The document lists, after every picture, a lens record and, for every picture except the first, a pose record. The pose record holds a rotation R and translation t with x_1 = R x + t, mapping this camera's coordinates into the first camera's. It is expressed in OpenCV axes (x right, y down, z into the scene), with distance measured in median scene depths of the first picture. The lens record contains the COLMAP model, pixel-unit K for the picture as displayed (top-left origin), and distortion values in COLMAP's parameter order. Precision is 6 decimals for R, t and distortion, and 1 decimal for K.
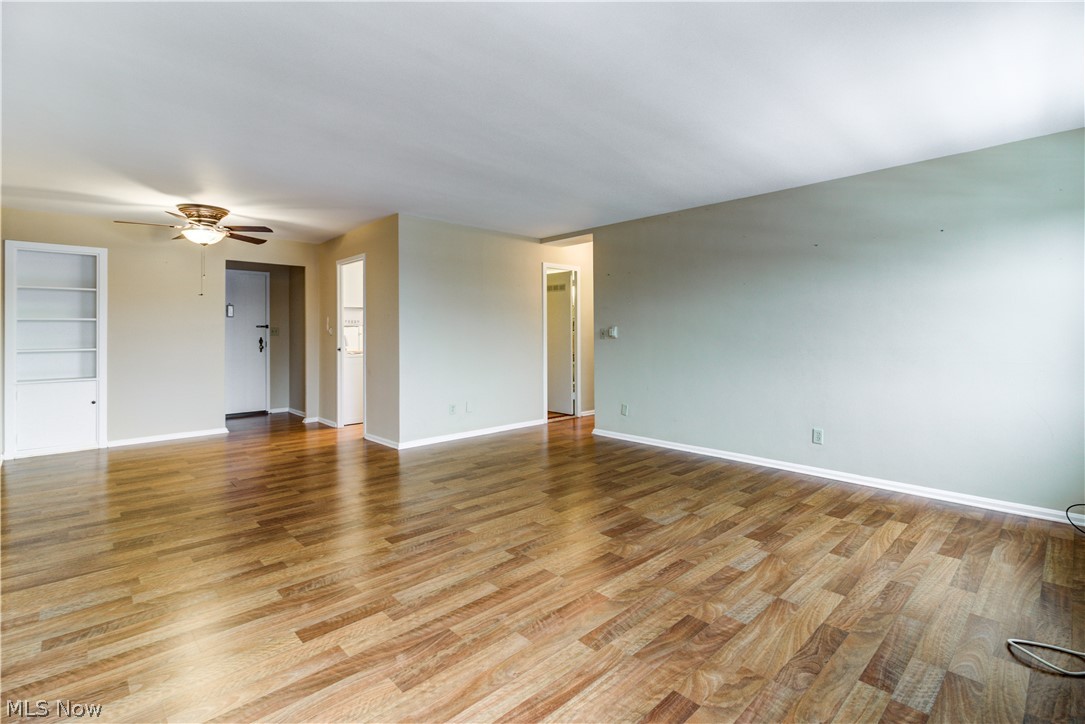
lens RADIAL K [[497.7, 0, 539.4], [0, 497.7, 325.6], [0, 0, 1]] dist [0.016939, -0.008206]
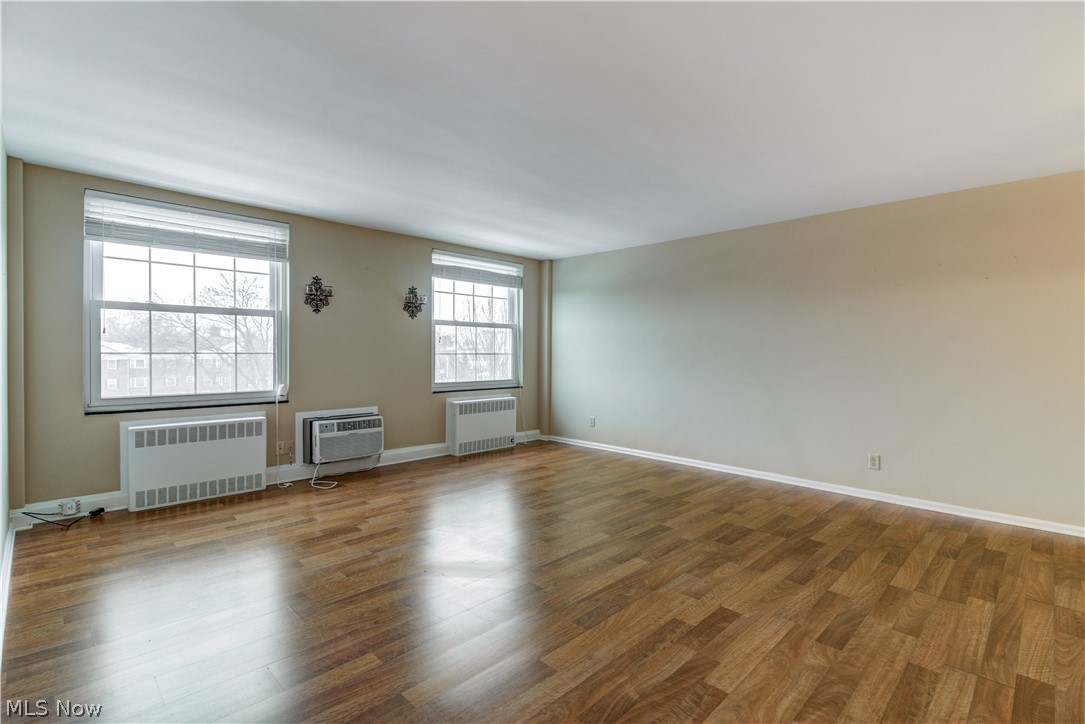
lens RADIAL K [[517.0, 0, 541.7], [0, 517.0, 352.0], [0, 0, 1]] dist [0.012853, -0.006720]
pose [[-0.999480, -0.001222, -0.032233, 0.045487], [-0.000811, 0.999919, -0.012736, 0.034944], [0.032245, -0.012704, -0.999399, 2.669512]]
